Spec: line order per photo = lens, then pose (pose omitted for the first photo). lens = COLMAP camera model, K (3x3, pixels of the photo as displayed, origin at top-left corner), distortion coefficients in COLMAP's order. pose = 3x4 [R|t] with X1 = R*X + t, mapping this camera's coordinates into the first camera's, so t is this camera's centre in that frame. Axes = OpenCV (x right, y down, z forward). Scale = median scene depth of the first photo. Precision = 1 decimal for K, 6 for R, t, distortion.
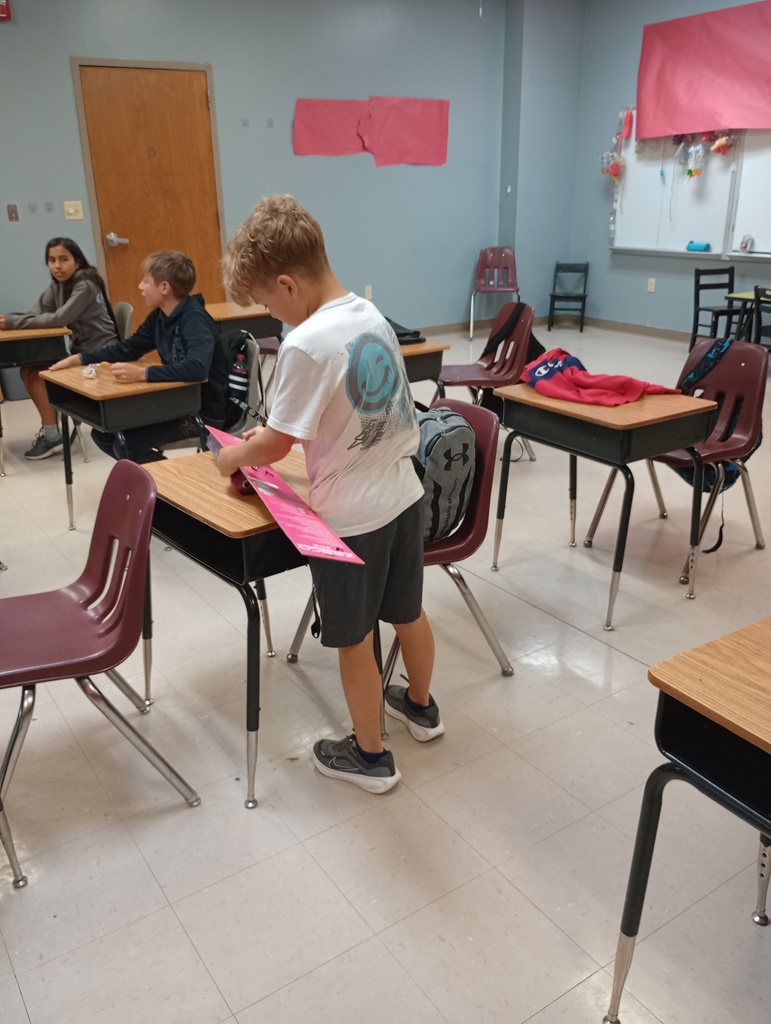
lens RADIAL K [[852.5, 0, 385.6], [0, 852.5, 509.6], [0, 0, 1]] dist [0.067414, -0.107356]
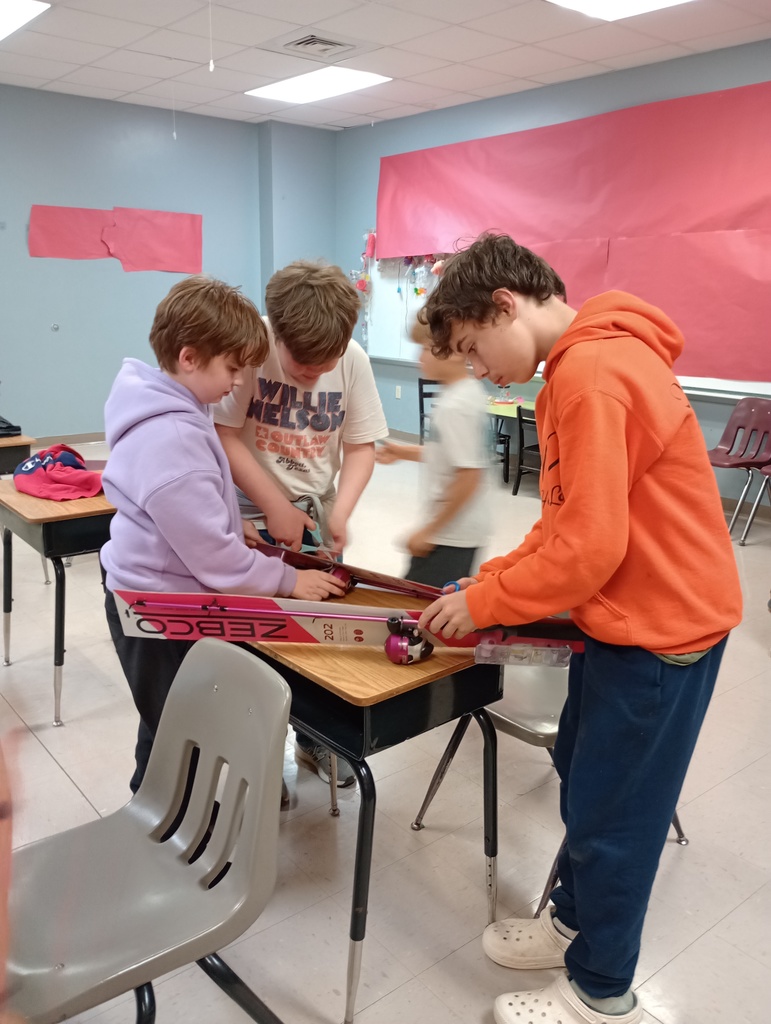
lens RADIAL K [[852.5, 0, 385.6], [0, 852.5, 509.6], [0, 0, 1]] dist [0.067414, -0.107356]
pose [[0.994209, 0.012760, 0.106702, 0.203321], [-0.000424, 0.993383, -0.114848, 0.002995], [-0.107461, 0.114138, 0.987636, -0.020600]]
